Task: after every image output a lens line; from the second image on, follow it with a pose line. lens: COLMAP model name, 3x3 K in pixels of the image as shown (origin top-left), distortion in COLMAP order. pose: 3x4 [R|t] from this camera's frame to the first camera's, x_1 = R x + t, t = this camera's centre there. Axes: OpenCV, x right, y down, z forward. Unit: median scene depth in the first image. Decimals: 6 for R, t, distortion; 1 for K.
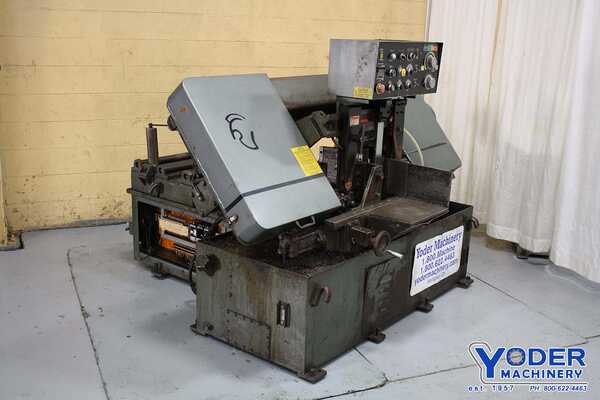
lens RADIAL K [[686.6, 0, 301.8], [0, 686.6, 201.1], [0, 0, 1]] dist [-0.082691, 0.000000]
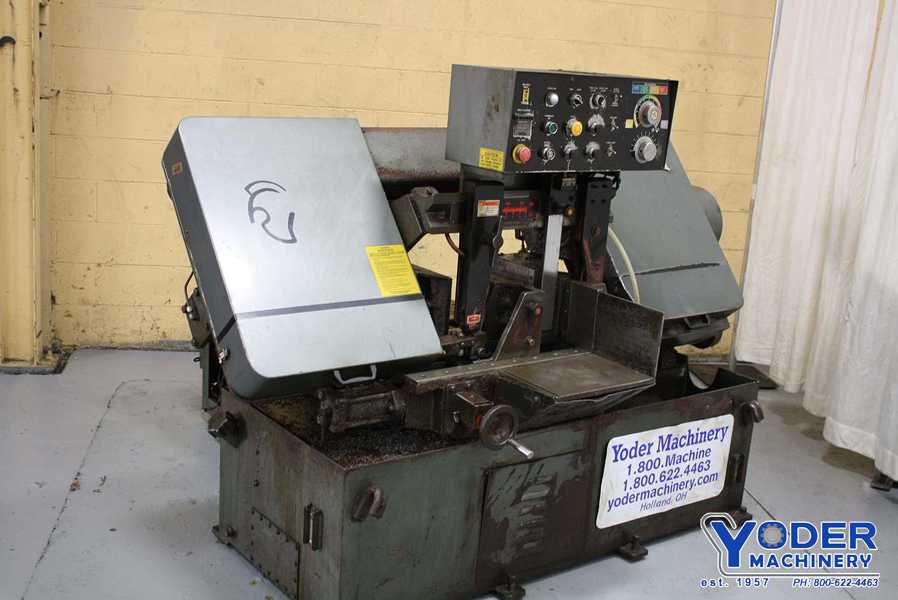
lens RADIAL K [[1104.1, 0, 445.1], [0, 1104.1, 298.5], [0, 0, 1]] dist [-0.072683, 0.000000]
pose [[0.967206, 0.089302, -0.237777, 0.259520], [-0.098156, 0.994841, -0.025637, -0.014418], [0.234260, 0.048136, 0.970981, 0.096764]]
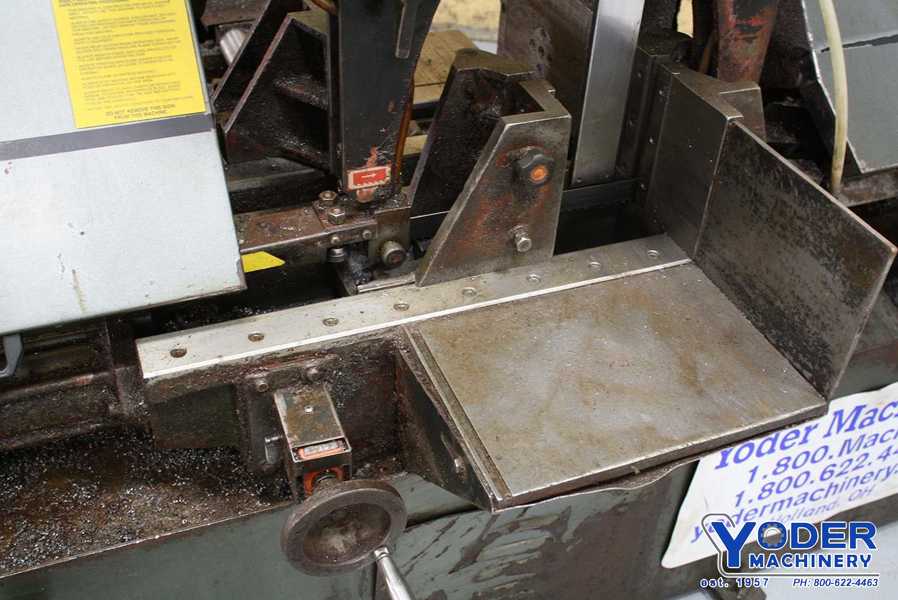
lens RADIAL K [[961.4, 0, 453.4], [0, 961.4, 300.0], [0, 0, 1]] dist [-0.075913, 0.000000]
pose [[0.871752, 0.312223, -0.377578, 0.216548], [-0.149896, 0.903659, 0.401164, -0.113451], [0.466454, -0.293117, 0.834567, 0.736690]]
